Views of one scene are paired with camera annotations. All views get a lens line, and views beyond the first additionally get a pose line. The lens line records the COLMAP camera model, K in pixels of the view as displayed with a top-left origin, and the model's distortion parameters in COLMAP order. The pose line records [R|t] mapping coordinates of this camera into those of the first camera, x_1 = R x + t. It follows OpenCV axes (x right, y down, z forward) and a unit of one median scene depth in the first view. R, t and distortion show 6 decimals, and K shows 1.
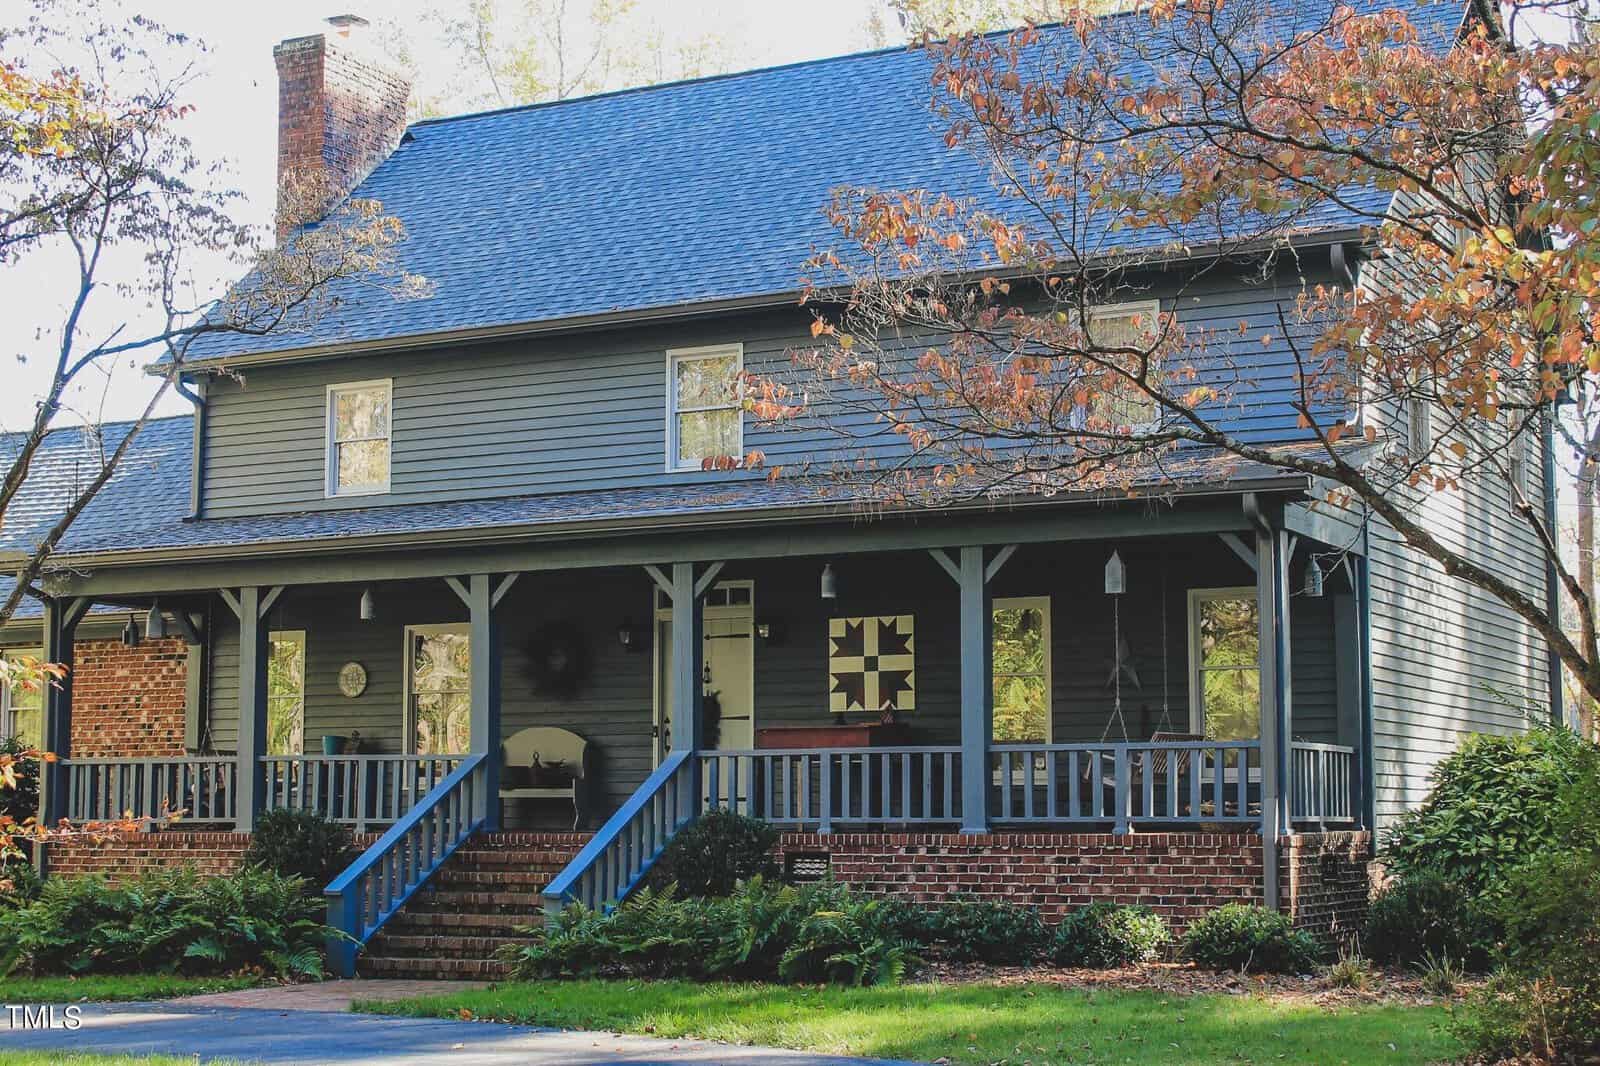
lens RADIAL K [[2498.1, 0, 786.5], [0, 2498.1, 533.5], [0, 0, 1]] dist [-0.017840, 0.000000]
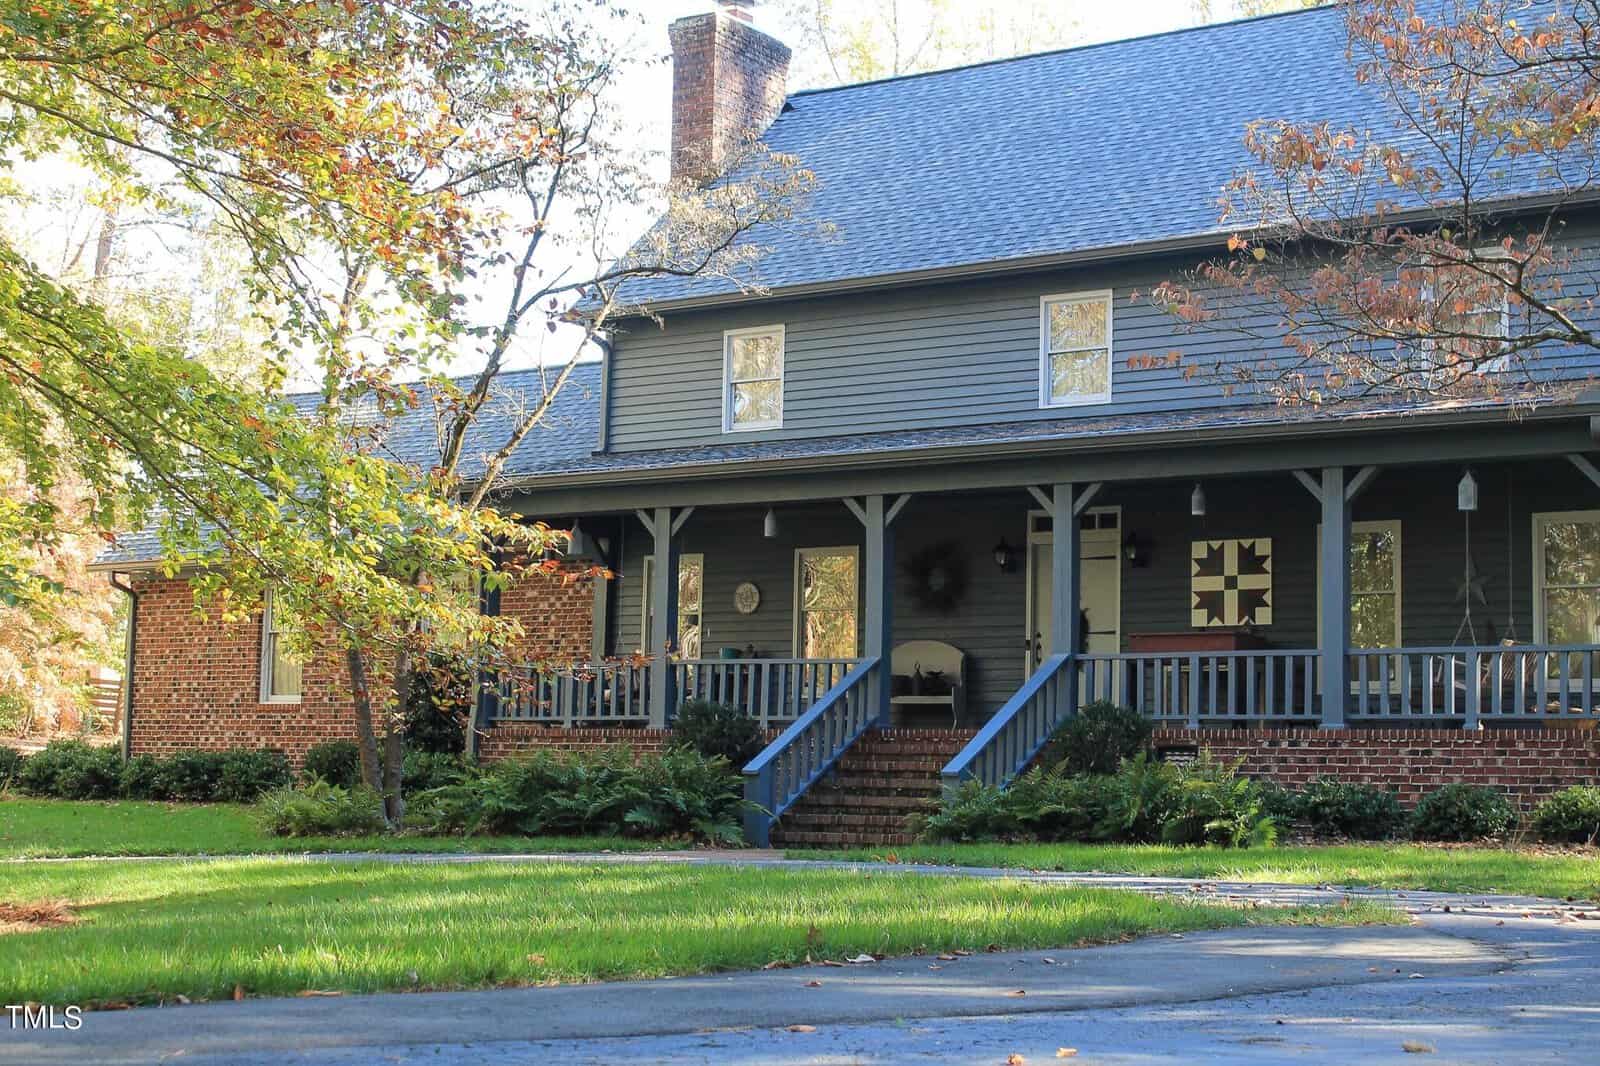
lens RADIAL K [[2498.1, 0, 794.5], [0, 2498.1, 530.3], [0, 0, 1]] dist [-0.017840, 0.000000]
pose [[0.993350, 0.010668, -0.114637, -0.030708], [-0.010257, 0.999939, 0.004175, 0.026966], [0.114675, -0.002971, 0.993399, -0.101415]]
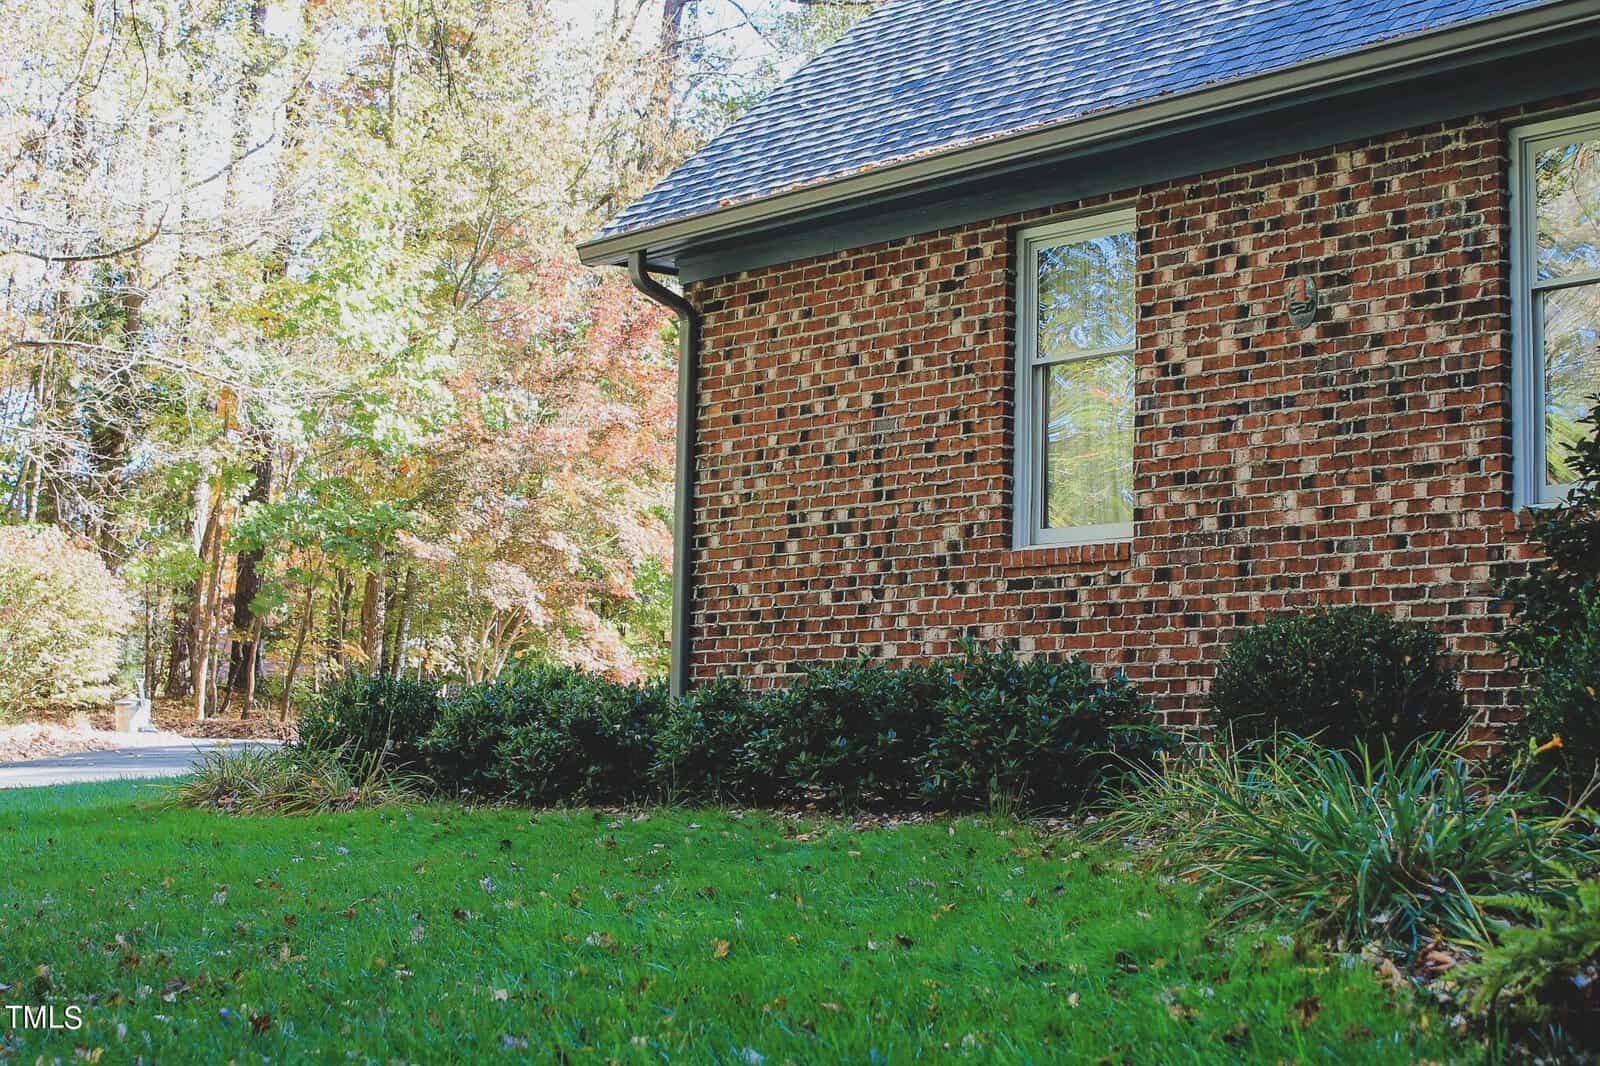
lens RADIAL K [[2498.1, 0, 801.1], [0, 2498.1, 528.3], [0, 0, 1]] dist [-0.017840, 0.000000]
pose [[0.940204, -0.013942, -0.340326, -0.366568], [0.013557, 0.999902, -0.003508, 0.134630], [0.340341, -0.001316, 0.940301, 0.784513]]
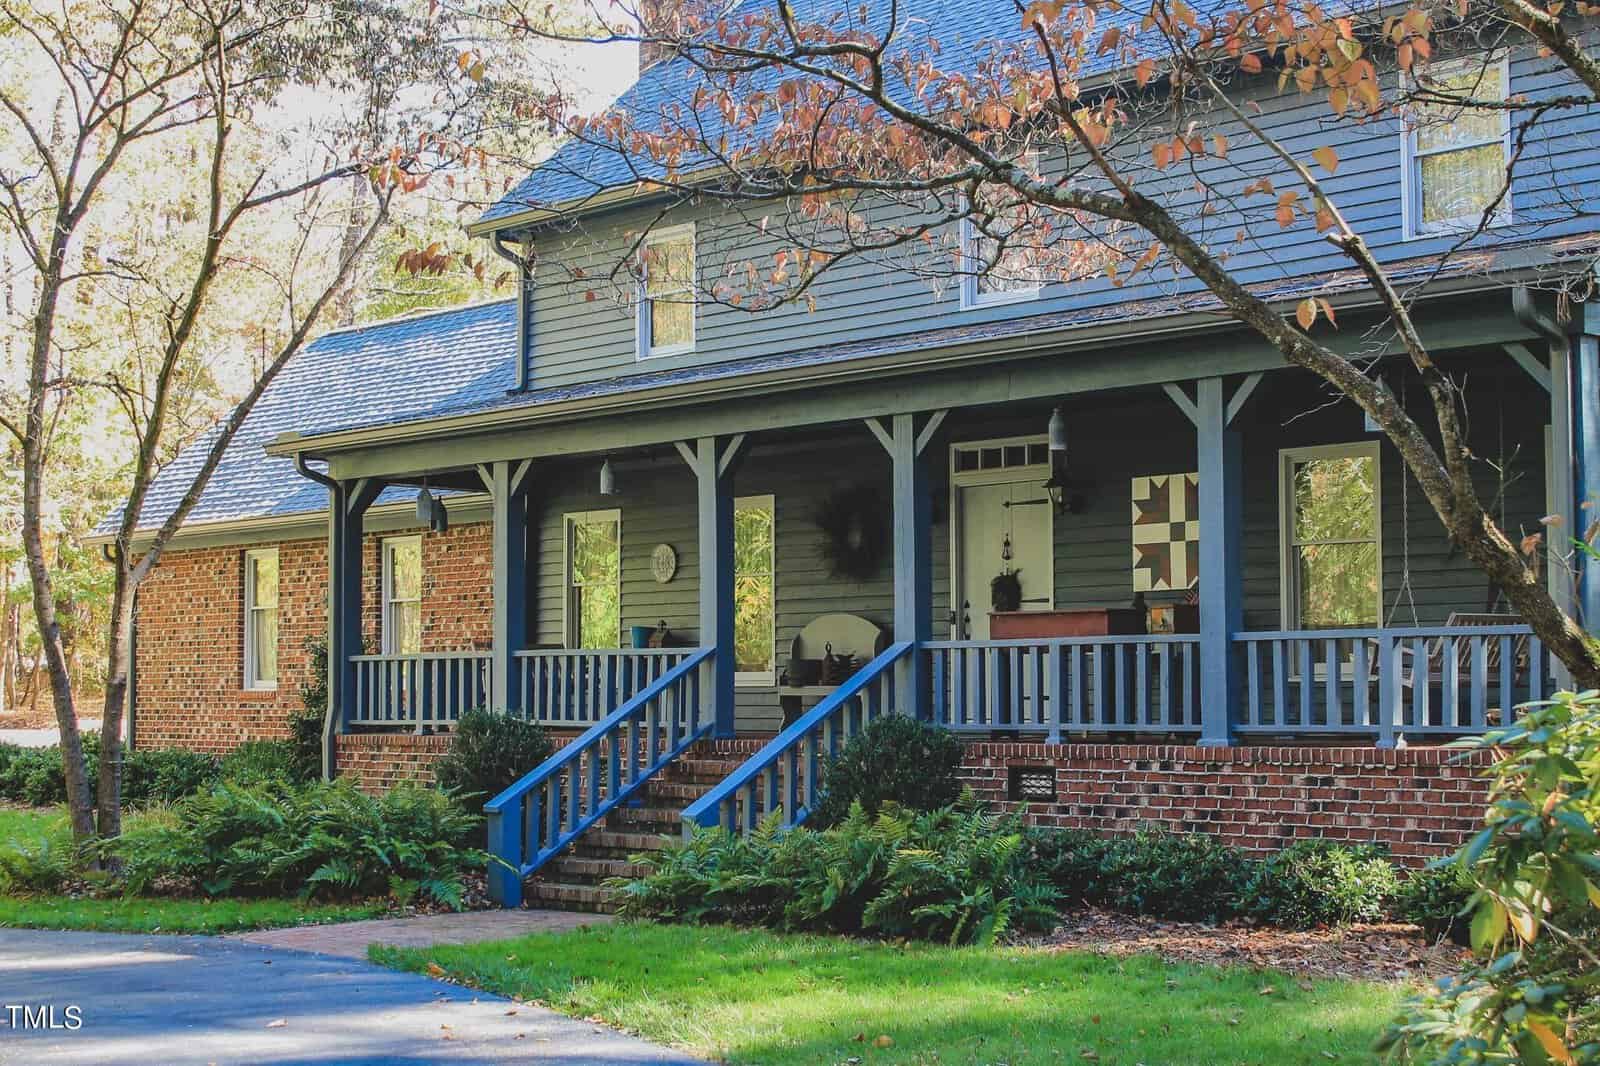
lens RADIAL K [[2498.1, 0, 793.8], [0, 2498.1, 527.5], [0, 0, 1]] dist [-0.017840, 0.000000]
pose [[0.945995, -0.023746, -0.323310, 0.179216], [0.038390, 0.998502, 0.038990, 0.014534], [0.321900, -0.049297, 0.945489, 0.194777]]
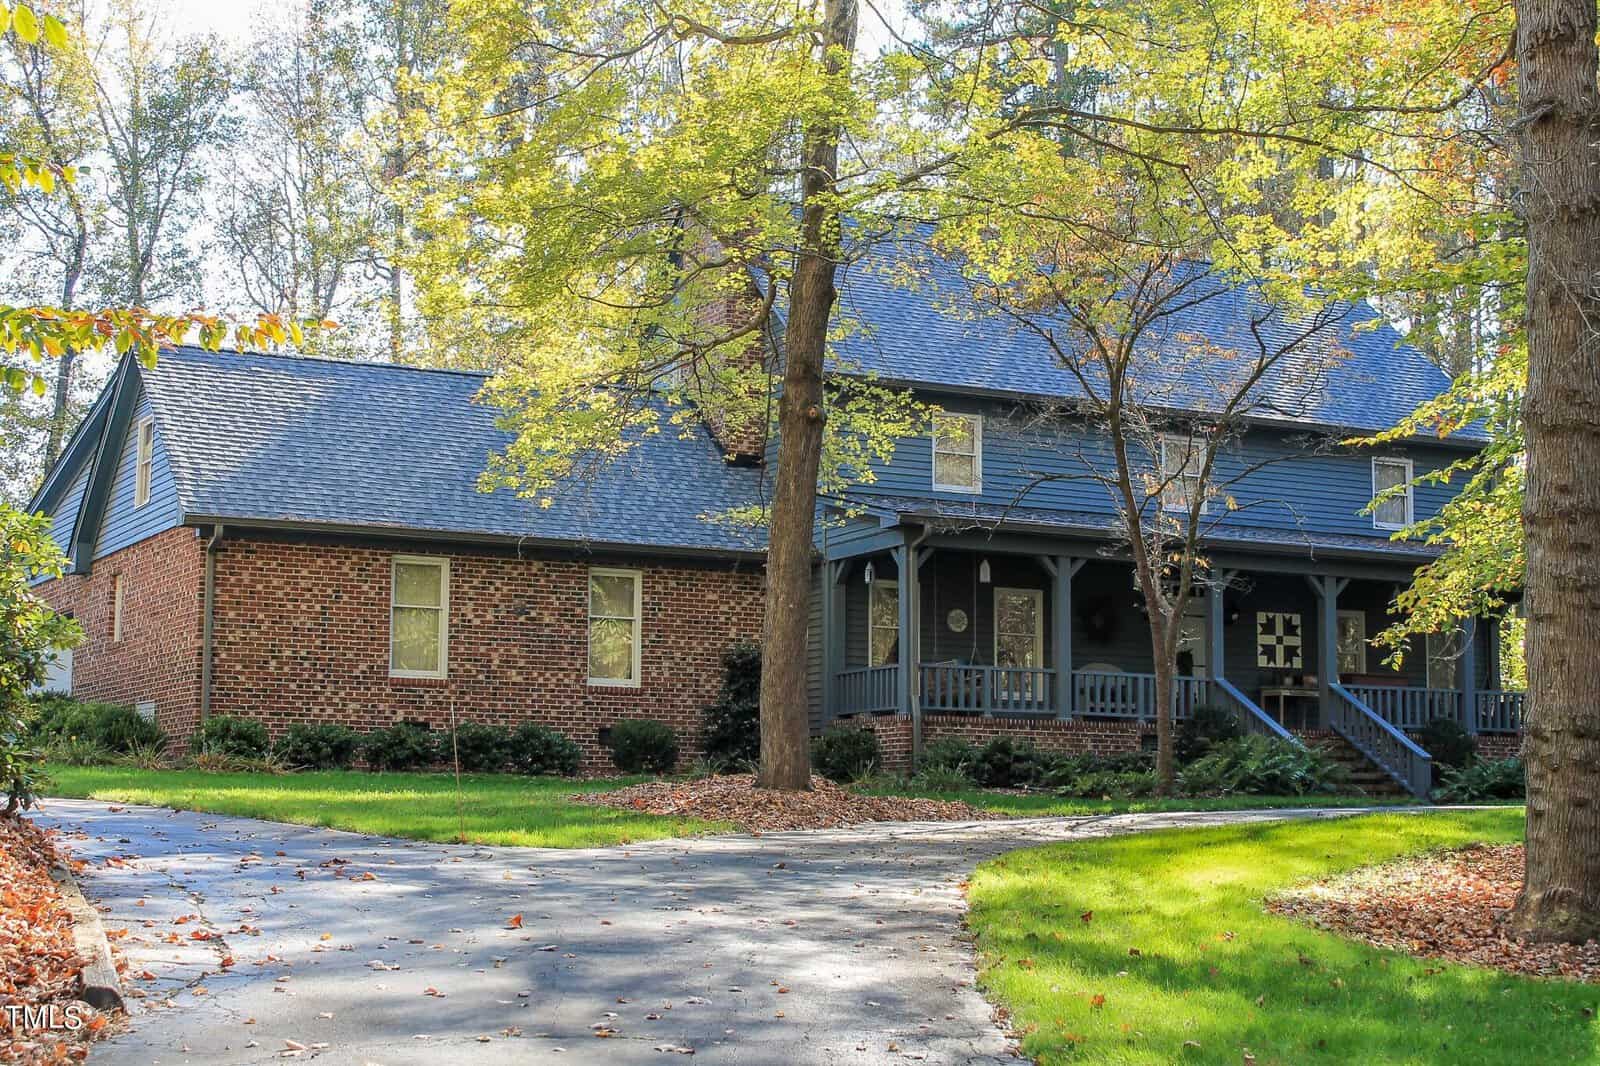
lens RADIAL K [[2498.1, 0, 797.1], [0, 2498.1, 537.2], [0, 0, 1]] dist [-0.017840, 0.000000]
pose [[0.568383, 0.108103, 0.815631, -1.581155], [-0.103297, 0.992863, -0.059609, 0.119566], [-0.816254, -0.050372, 0.575493, 0.284517]]
